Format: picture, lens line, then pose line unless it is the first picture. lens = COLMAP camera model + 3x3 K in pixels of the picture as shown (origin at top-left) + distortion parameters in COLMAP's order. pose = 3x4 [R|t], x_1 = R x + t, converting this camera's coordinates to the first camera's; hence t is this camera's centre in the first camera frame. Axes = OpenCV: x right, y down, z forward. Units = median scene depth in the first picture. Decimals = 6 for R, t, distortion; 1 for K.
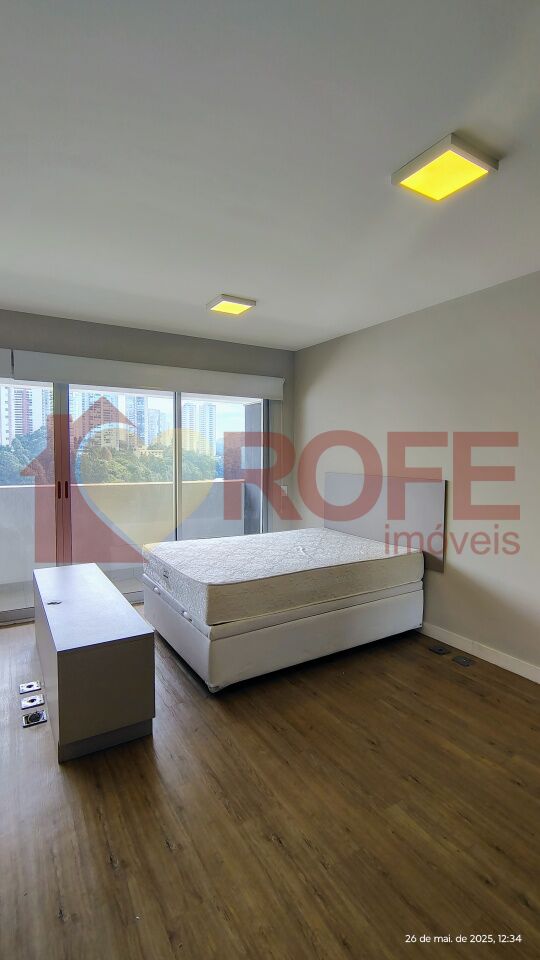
lens RADIAL K [[451.5, 0, 269.6], [0, 451.5, 480.3], [0, 0, 1]] dist [-0.001005, 0.000949]
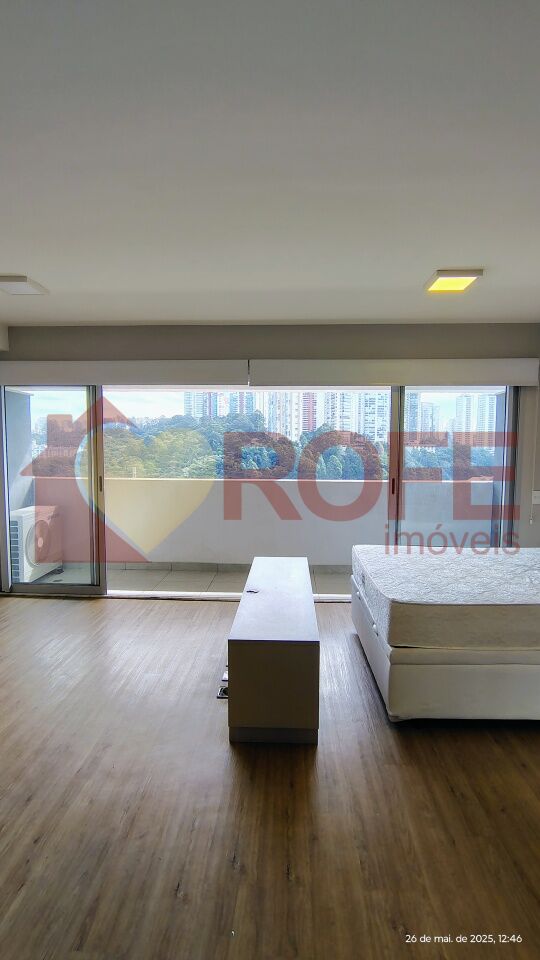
lens RADIAL K [[451.5, 0, 271.8], [0, 451.5, 479.5], [0, 0, 1]] dist [-0.001005, 0.000949]
pose [[0.836108, 0.037463, -0.547284, 0.145738], [-0.031722, 0.999298, 0.019941, -0.019712], [0.547647, 0.000689, 0.836709, 0.117745]]
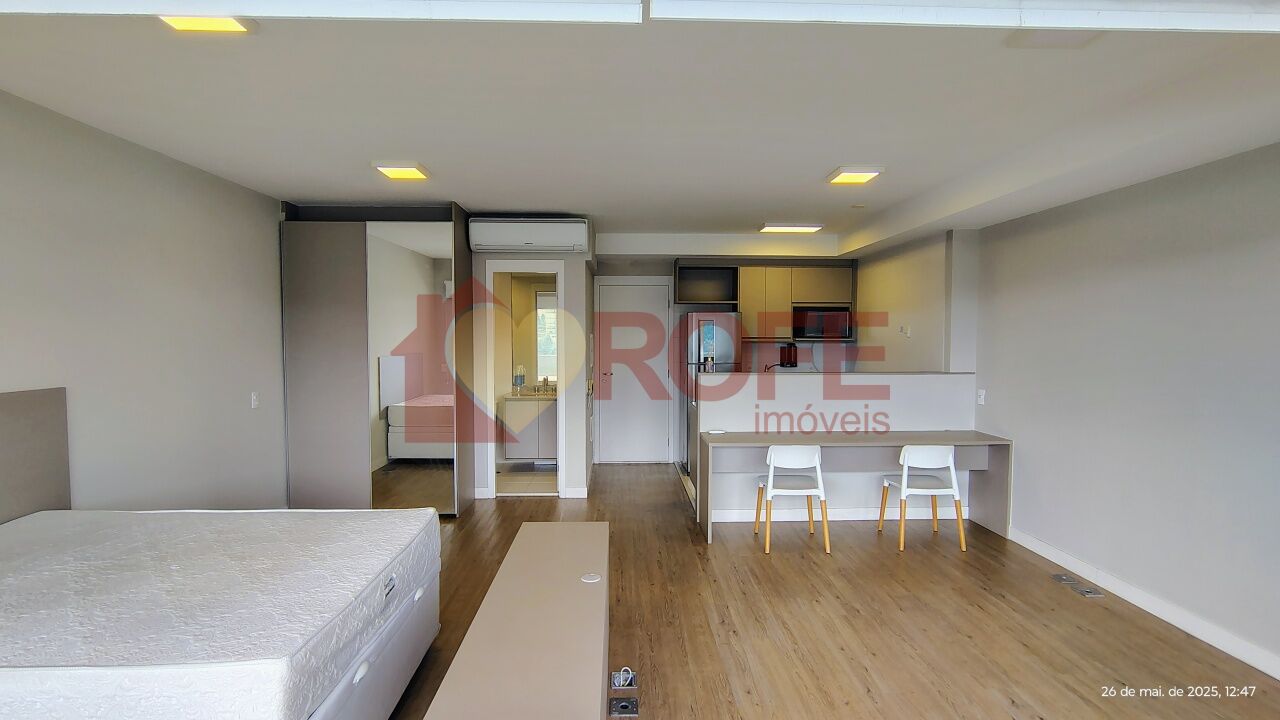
lens RADIAL K [[602.0, 0, 639.1], [0, 602.0, 366.2], [0, 0, 1]] dist [-0.001005, 0.000949]
pose [[-0.877089, -0.031338, 0.479304, -0.956828], [0.021036, 0.994406, 0.103510, -0.130853], [-0.479867, 0.100870, -0.871523, 1.714594]]
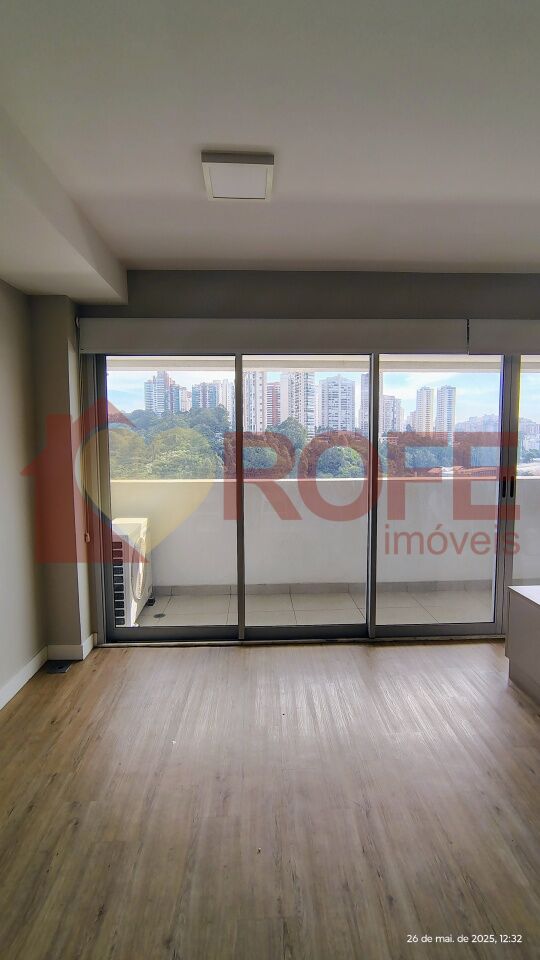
lens RADIAL K [[451.5, 0, 272.5], [0, 451.5, 481.2], [0, 0, 1]] dist [-0.001005, 0.000949]
pose [[0.879735, 0.028315, -0.474620, -0.656457], [-0.013499, 0.999310, 0.034597, -0.017020], [0.475272, -0.024029, 0.879511, 0.115912]]
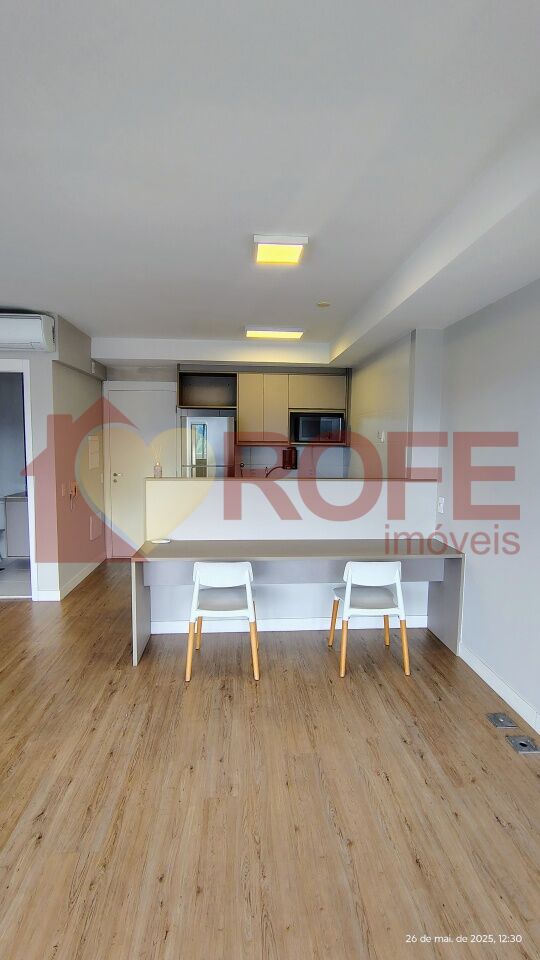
lens RADIAL K [[451.5, 0, 268.7], [0, 451.5, 481.3], [0, 0, 1]] dist [-0.001005, 0.000949]
pose [[-0.893596, -0.055347, 0.445446, -1.127839], [0.010515, 0.989516, 0.144041, -0.090996], [-0.448748, 0.133398, -0.883646, 1.026339]]
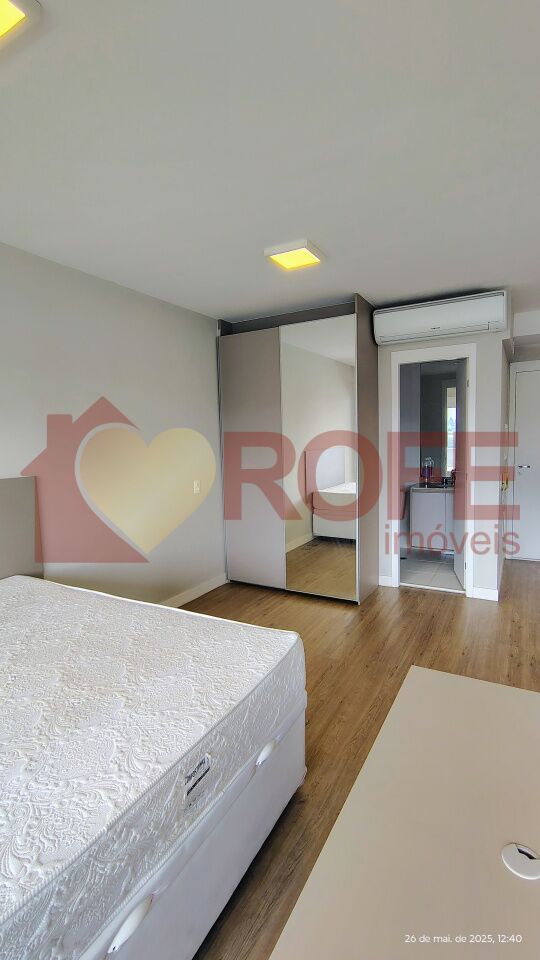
lens RADIAL K [[451.5, 0, 271.6], [0, 451.5, 478.6], [0, 0, 1]] dist [-0.001005, 0.000949]
pose [[-0.501904, -0.068871, 0.862177, -0.661582], [0.073522, 0.989820, 0.121868, -0.081012], [-0.861793, 0.124555, -0.491731, 1.307980]]
